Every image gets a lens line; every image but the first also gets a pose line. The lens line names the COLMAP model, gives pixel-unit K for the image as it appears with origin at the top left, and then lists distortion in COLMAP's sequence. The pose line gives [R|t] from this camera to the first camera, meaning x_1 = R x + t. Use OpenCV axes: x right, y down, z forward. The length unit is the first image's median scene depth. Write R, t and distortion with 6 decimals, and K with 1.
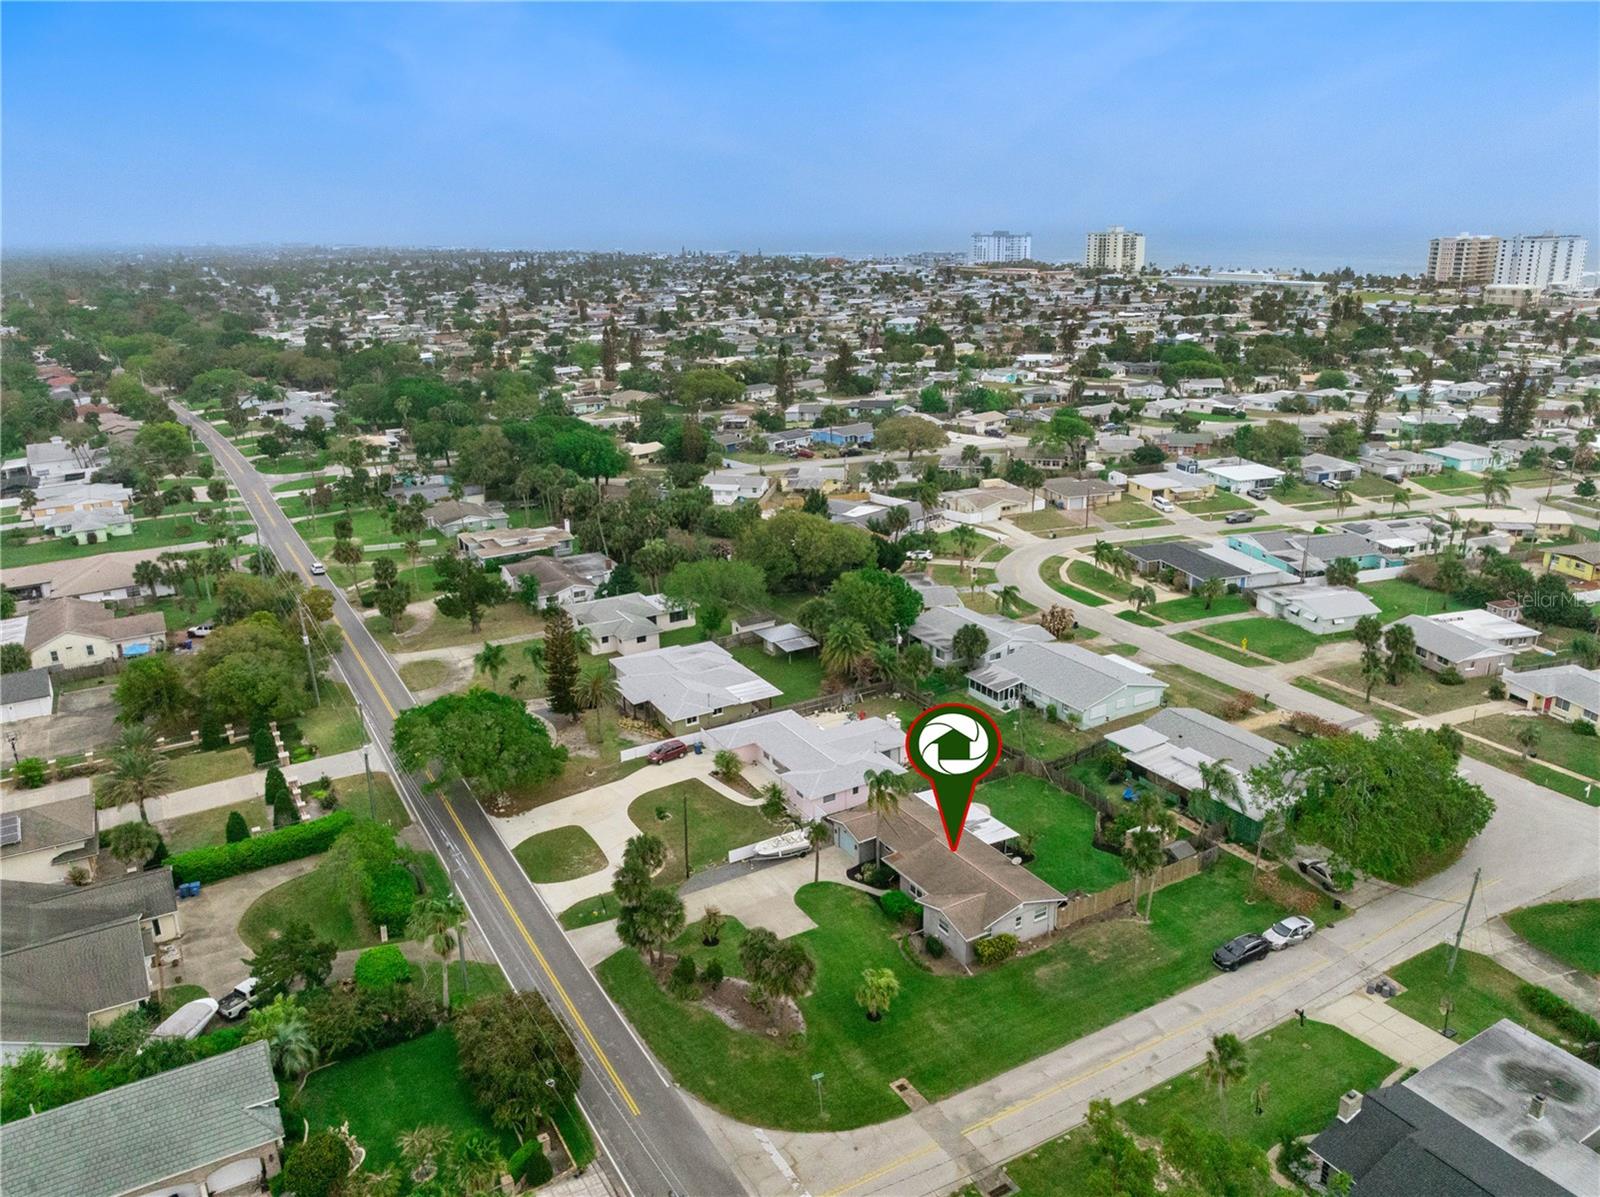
lens RADIAL K [[1175.5, 0, 800.0], [0, 1175.5, 598.5], [0, 0, 1]] dist [-0.040293, -0.000369]
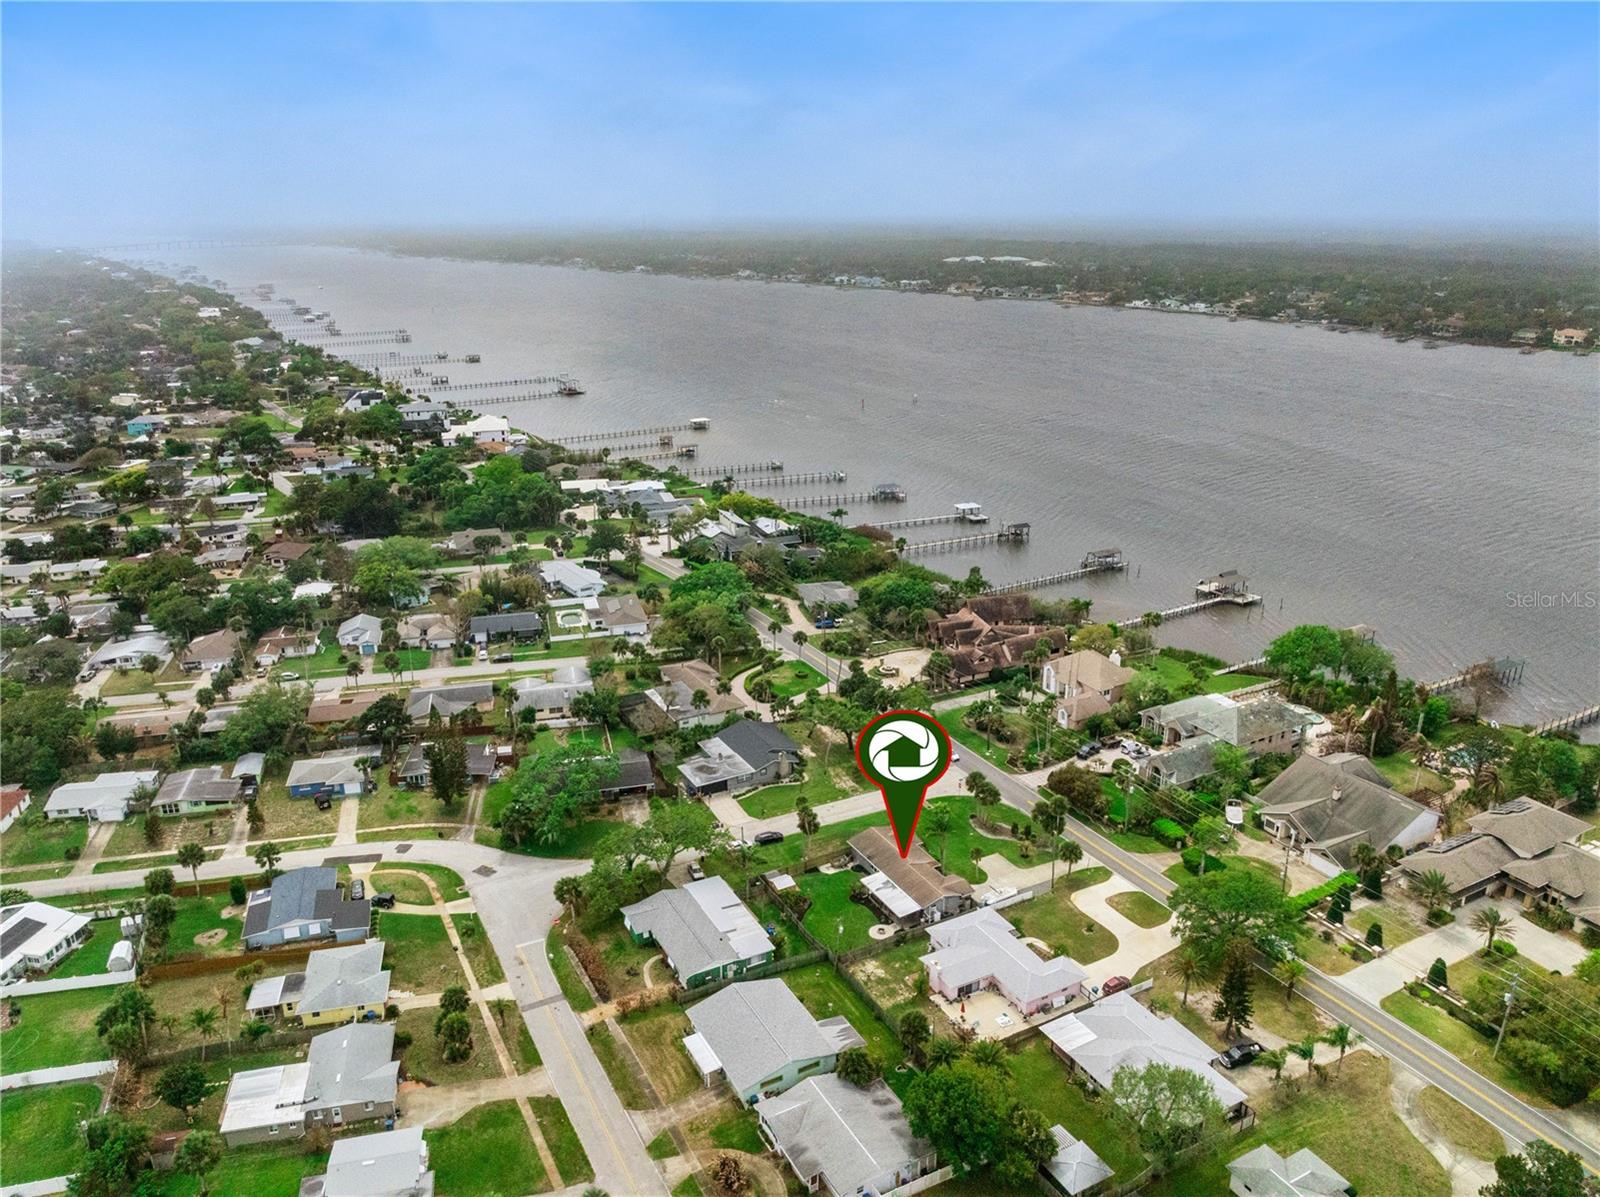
lens RADIAL K [[1142.8, 0, 794.0], [0, 1142.8, 573.3], [0, 0, 1]] dist [-0.035257, 0.000064]
pose [[-0.999089, 0.015254, 0.039852, 0.156782], [0.035691, 0.810614, 0.584492, -0.840730], [-0.023388, 0.585382, -0.810420, 1.548696]]
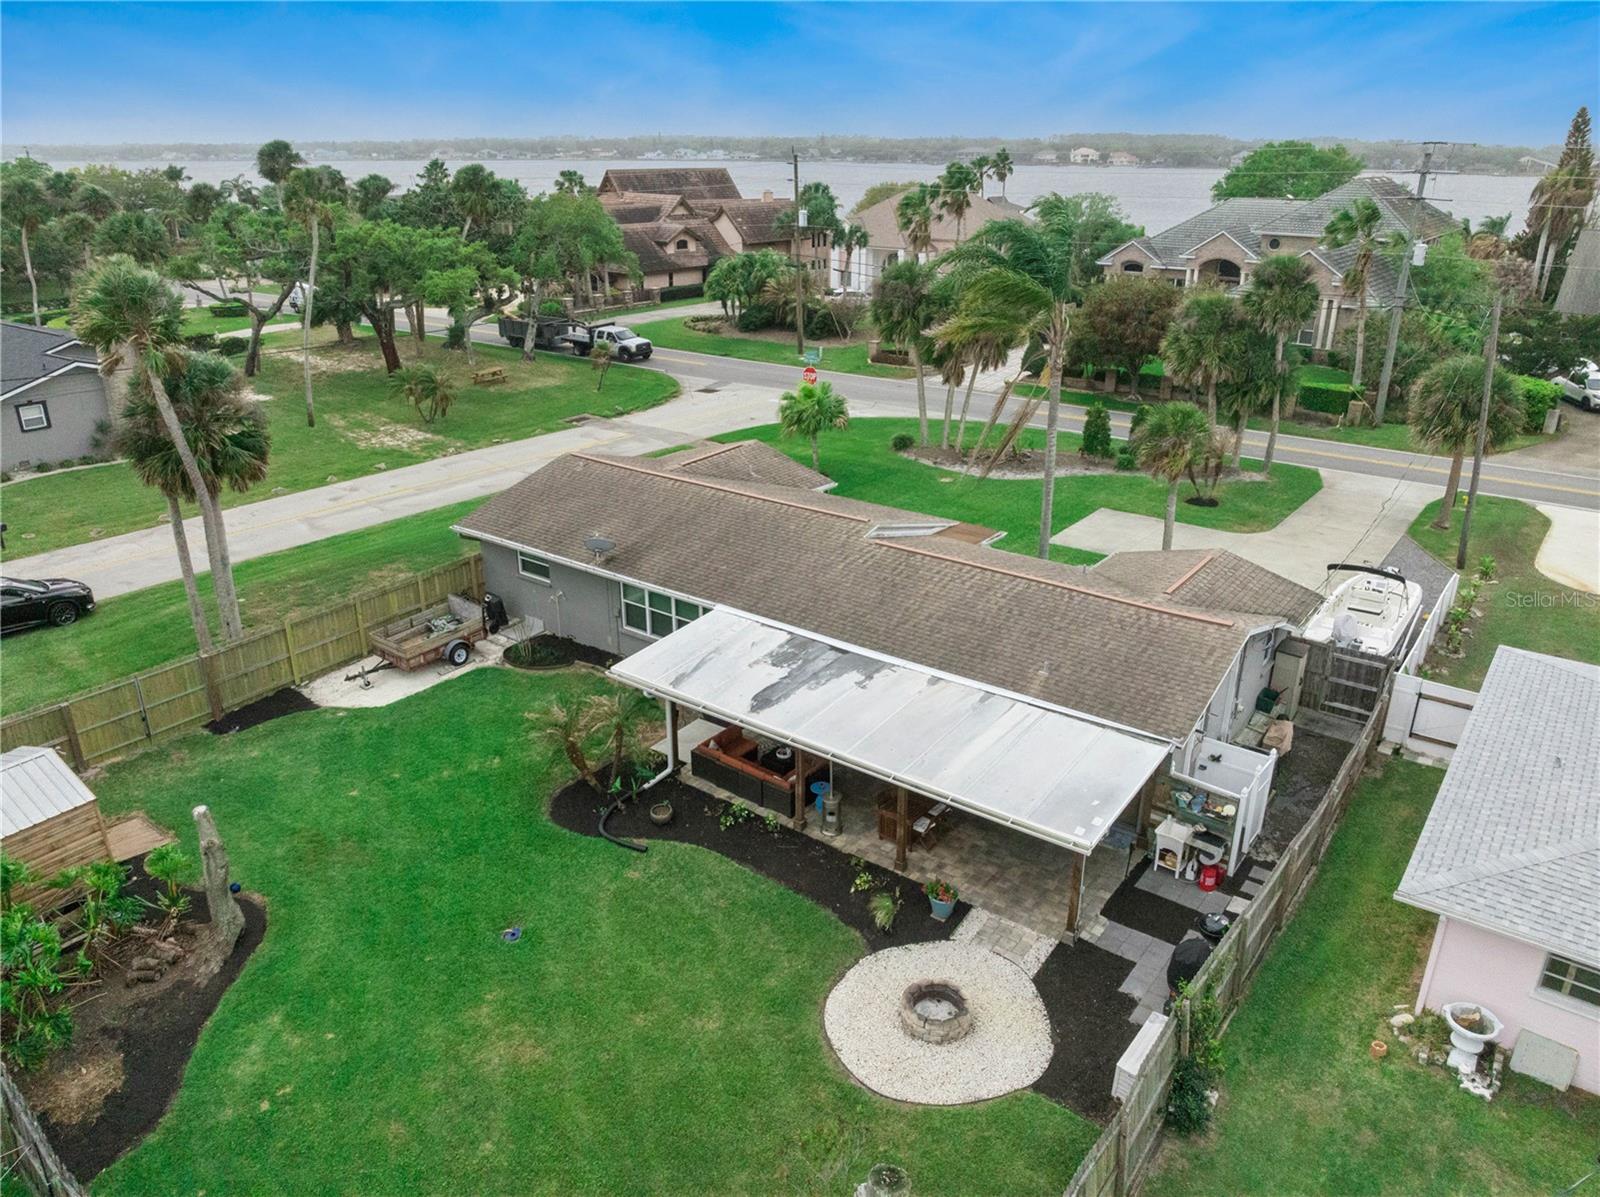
lens RADIAL K [[1142.8, 0, 794.0], [0, 1142.8, 573.3], [0, 0, 1]] dist [-0.035257, 0.000064]
pose [[-0.921671, 0.155727, -0.355347, 0.172933], [-0.103484, 0.784051, 0.612009, 0.027523], [0.373916, 0.600844, -0.706522, 0.868361]]
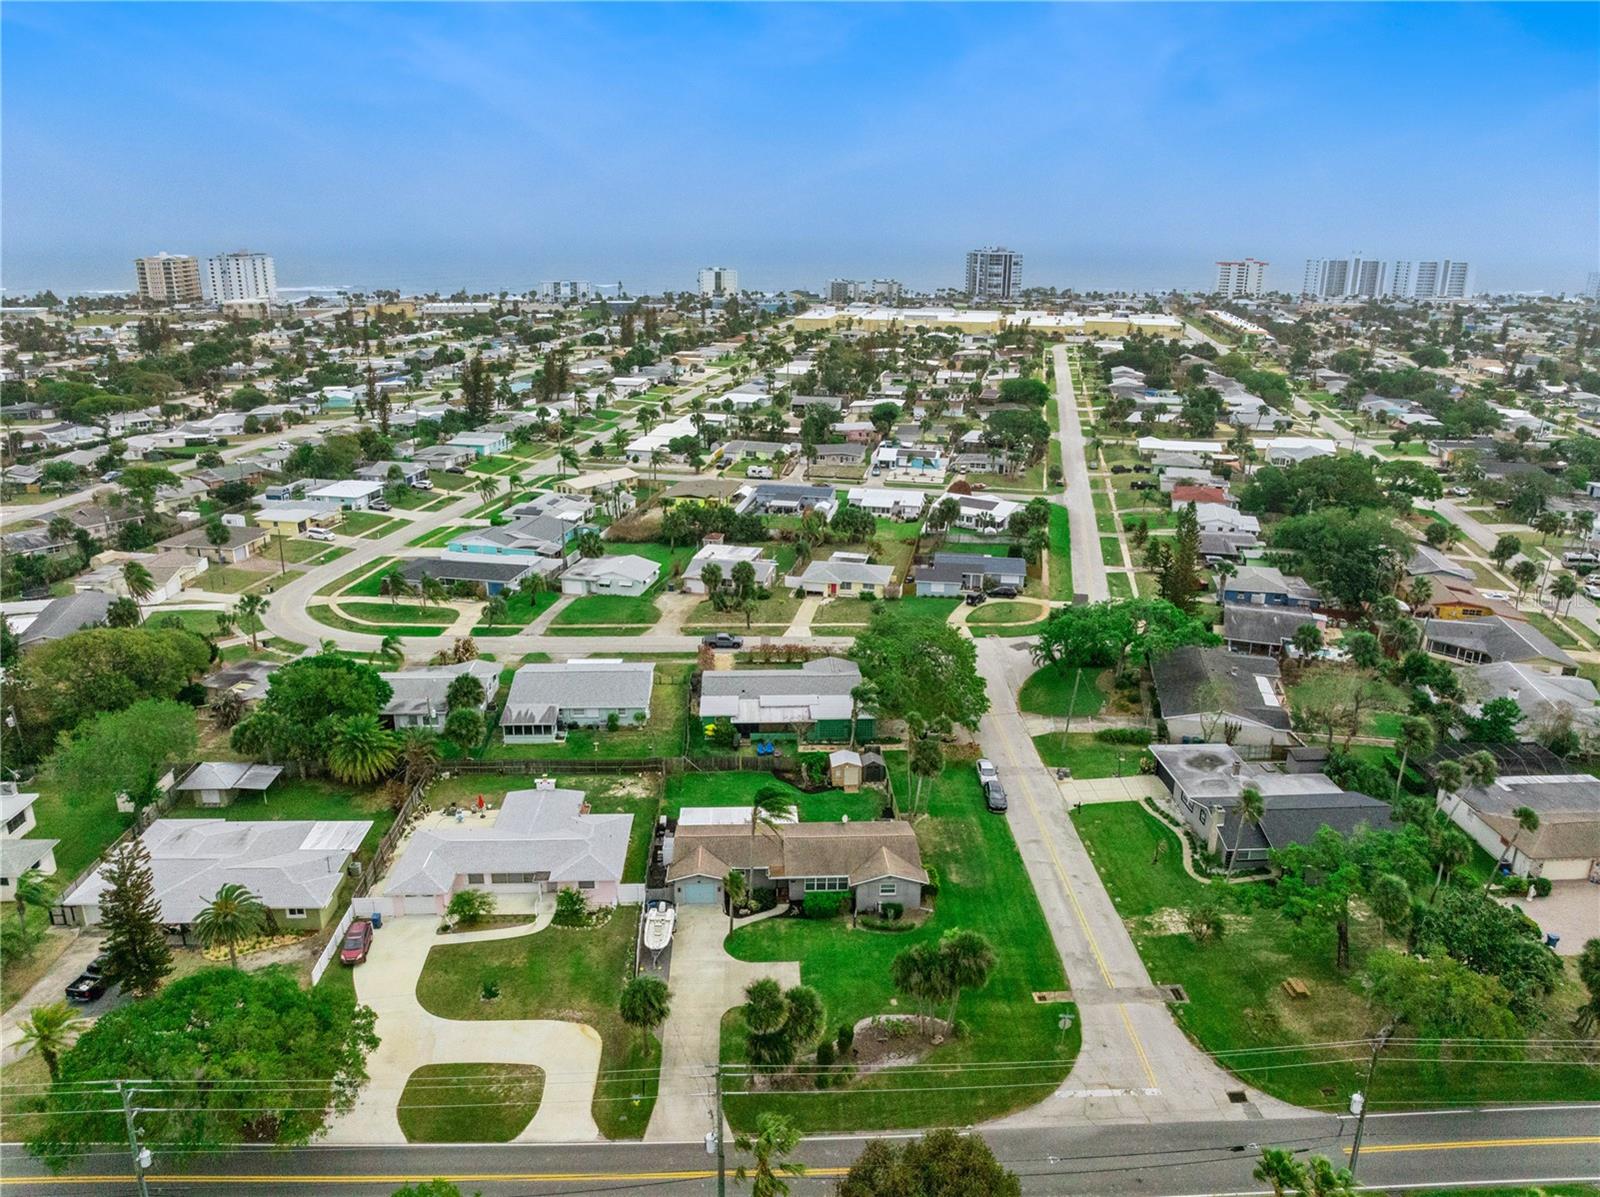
lens RADIAL K [[1123.9, 0, 804.2], [0, 1123.9, 598.2], [0, 0, 1]] dist [-0.036125, -0.000478]
pose [[0.457028, -0.256048, 0.851801, -0.475884], [0.259950, 0.954308, 0.147387, -0.097804], [-0.850618, 0.154066, 0.502706, 0.329562]]
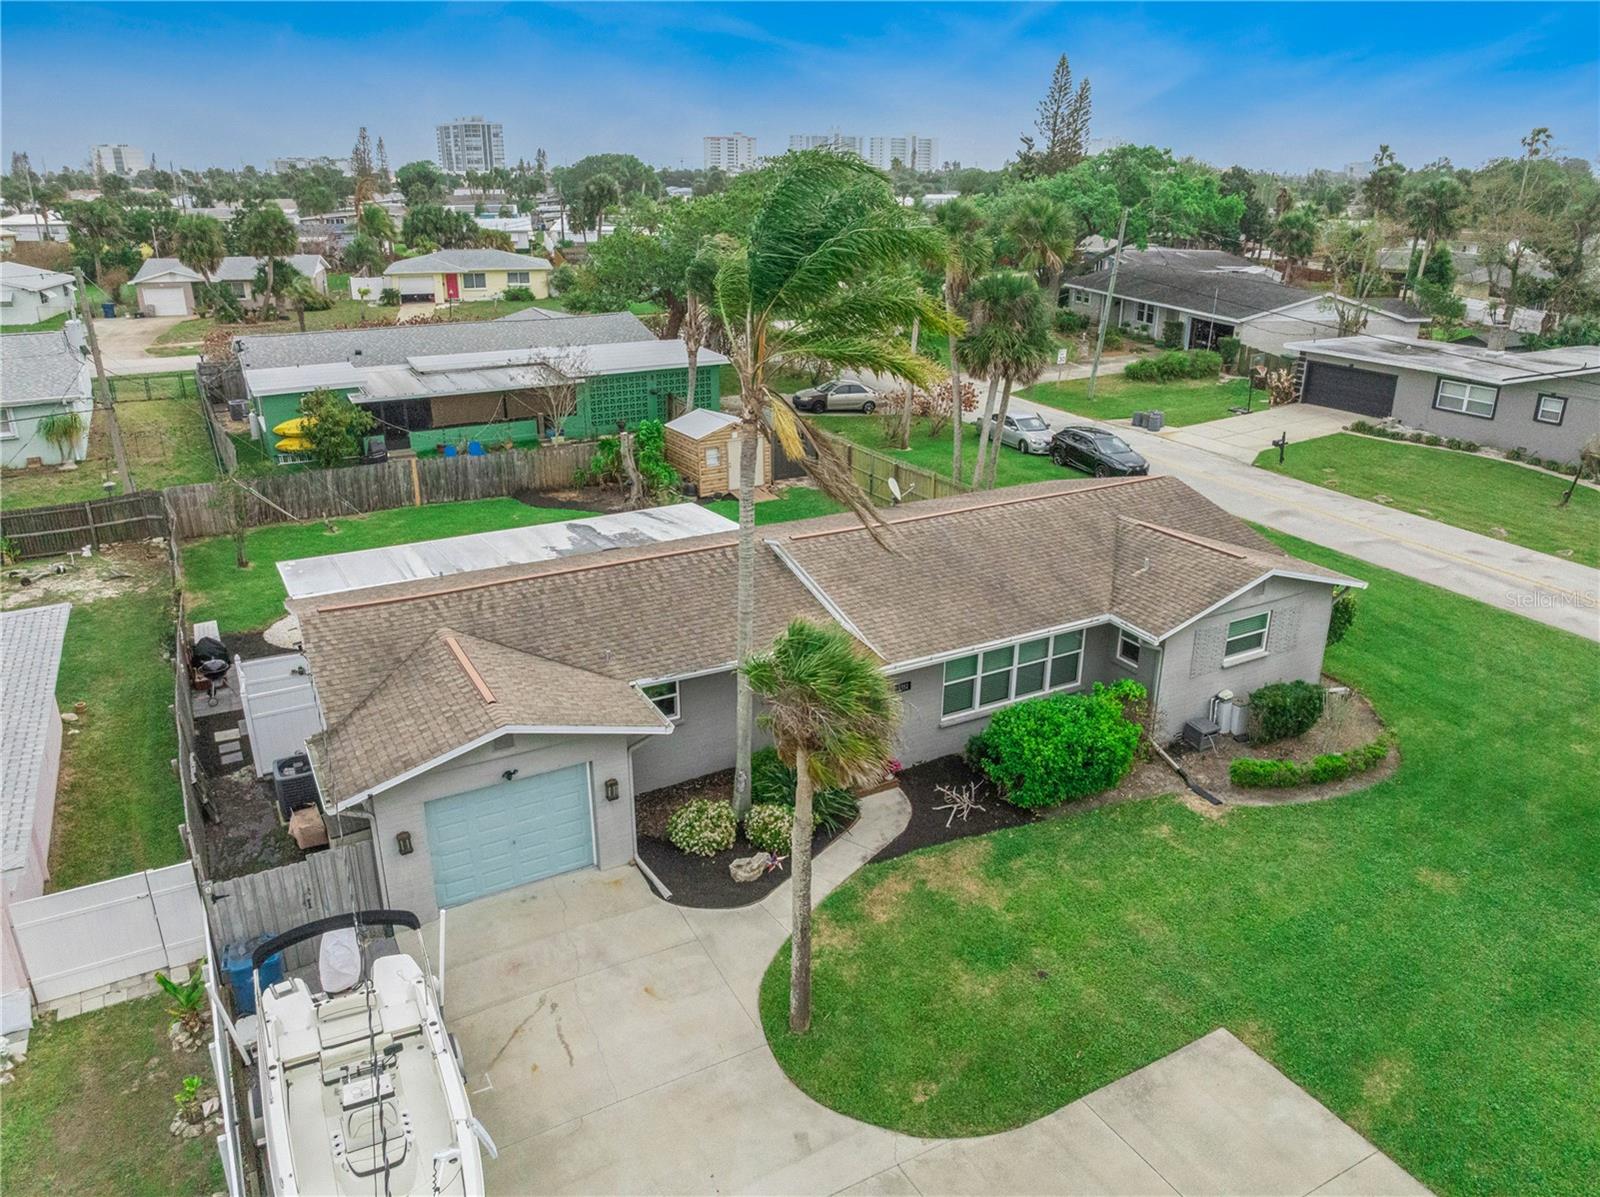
lens RADIAL K [[1123.9, 0, 804.2], [0, 1123.9, 598.2], [0, 0, 1]] dist [-0.036125, -0.000478]
pose [[0.016114, -0.340136, 0.940238, -0.083651], [0.305571, 0.897045, 0.319274, 0.101071], [-0.952033, 0.282165, 0.118391, 0.698368]]
